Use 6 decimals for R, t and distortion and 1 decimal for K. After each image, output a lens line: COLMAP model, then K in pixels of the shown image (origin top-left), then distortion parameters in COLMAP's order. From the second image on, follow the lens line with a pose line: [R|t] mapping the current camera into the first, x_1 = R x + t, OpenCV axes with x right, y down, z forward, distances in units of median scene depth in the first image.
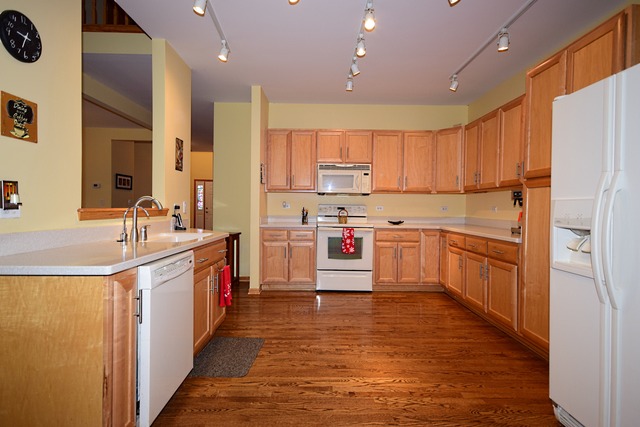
lens RADIAL K [[331.0, 0, 319.8], [0, 331.0, 211.1], [0, 0, 1]] dist [0.016920, -0.005497]
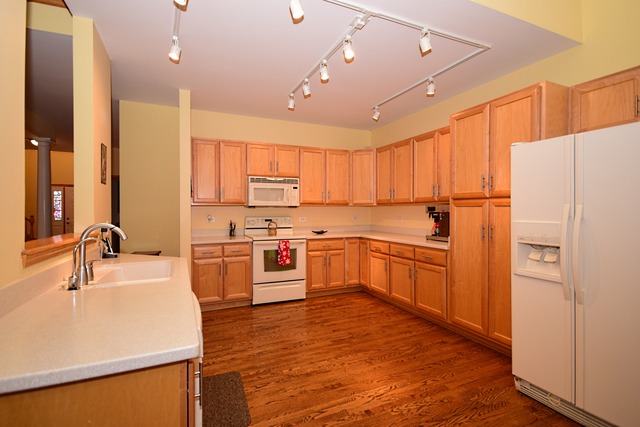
lens RADIAL K [[304.6, 0, 319.2], [0, 304.6, 210.7], [0, 0, 1]] dist [0.008213, -0.002520]
pose [[0.915472, -0.014334, 0.402126, -0.256161], [0.018194, 0.999818, -0.005782, -0.044508], [-0.401970, 0.012609, 0.915566, 0.115169]]
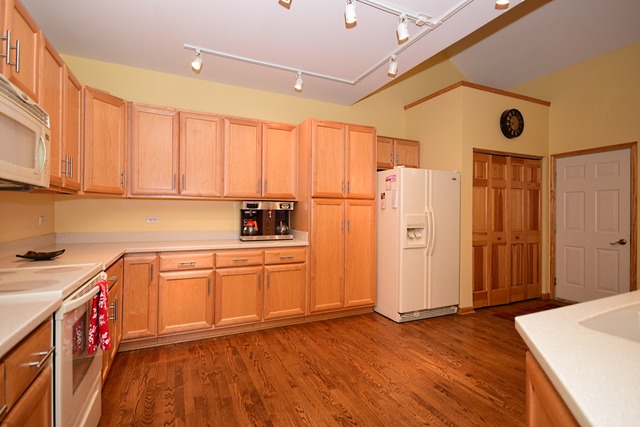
lens RADIAL K [[304.6, 0, 319.2], [0, 304.6, 211.9], [0, 0, 1]] dist [0.008213, -0.002520]
pose [[-0.407451, -0.003808, 0.913219, -0.433092], [0.003834, 0.999975, 0.005881, -0.035451], [-0.913219, 0.005898, -0.407426, 1.207412]]
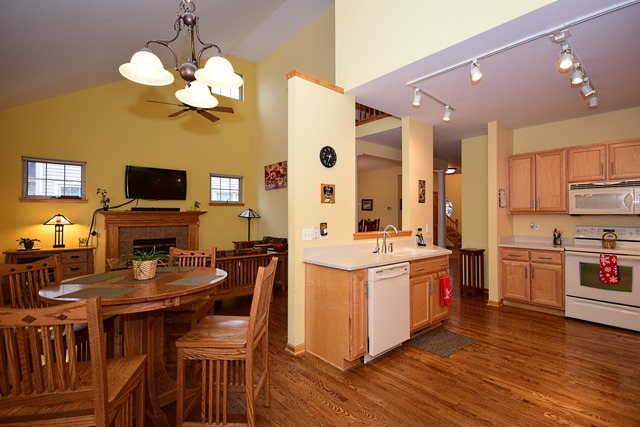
lens RADIAL K [[304.6, 0, 318.9], [0, 304.6, 210.7], [0, 0, 1]] dist [0.008213, -0.002520]
pose [[0.644008, -0.020440, -0.764745, 0.286654], [-0.003465, 0.999555, -0.029634, -0.051331], [0.765011, 0.021734, 0.643651, -0.160052]]
